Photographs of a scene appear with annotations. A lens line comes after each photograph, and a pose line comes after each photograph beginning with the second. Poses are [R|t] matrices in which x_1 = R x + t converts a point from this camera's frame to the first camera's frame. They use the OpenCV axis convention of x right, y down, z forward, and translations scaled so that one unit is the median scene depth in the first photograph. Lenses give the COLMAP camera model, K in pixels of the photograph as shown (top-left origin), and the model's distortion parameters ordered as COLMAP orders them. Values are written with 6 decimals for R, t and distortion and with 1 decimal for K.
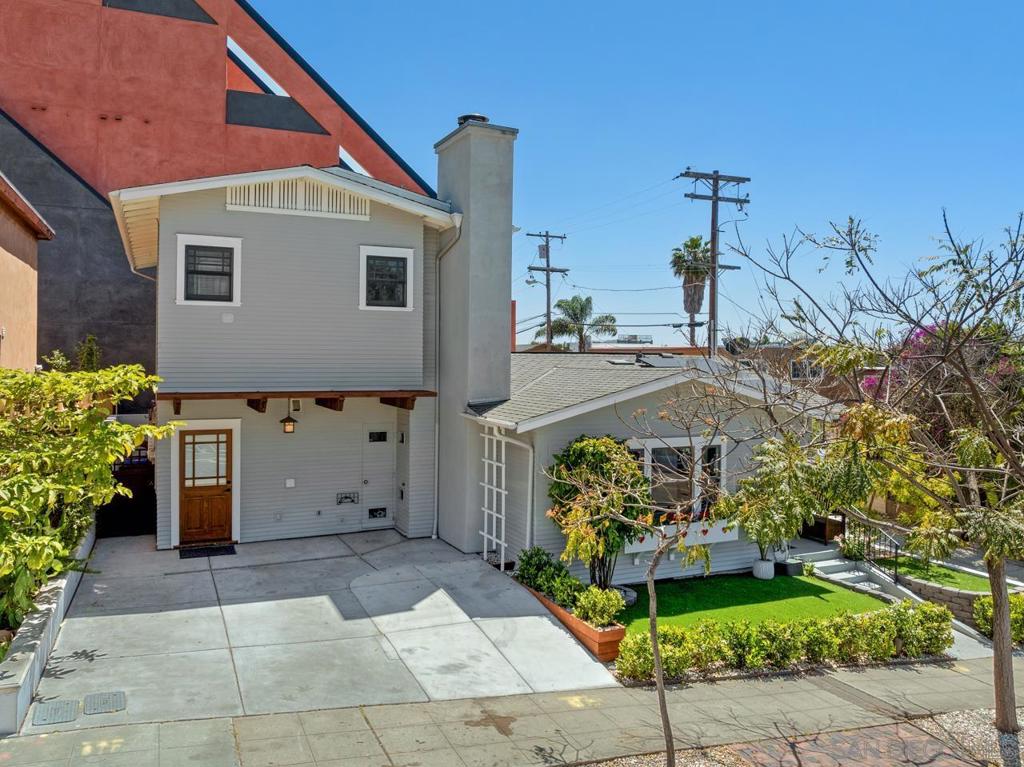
lens RADIAL K [[823.2, 0, 512.0], [0, 823.2, 383.5], [0, 0, 1]] dist [-0.030093, -0.007865]
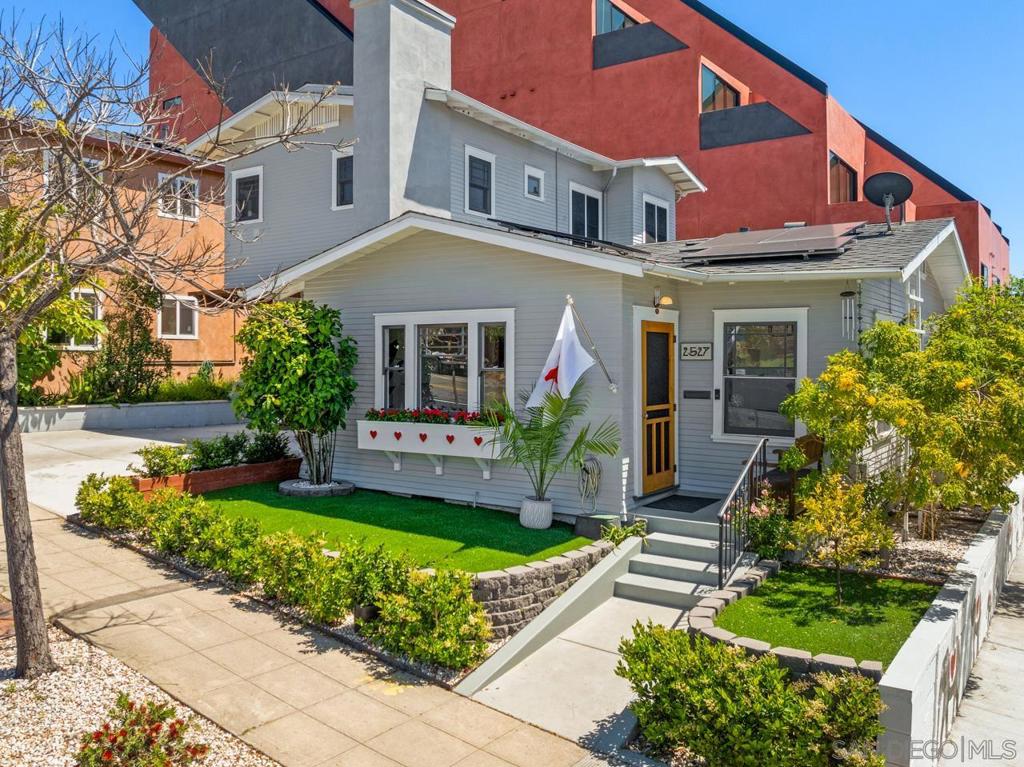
lens RADIAL K [[823.2, 0, 512.0], [0, 823.2, 383.5], [0, 0, 1]] dist [-0.030093, -0.007865]
pose [[0.518231, 0.013787, -0.855130, 0.510286], [-0.012066, 0.999888, 0.008809, 0.072836], [0.855156, 0.005753, 0.518339, 0.398457]]
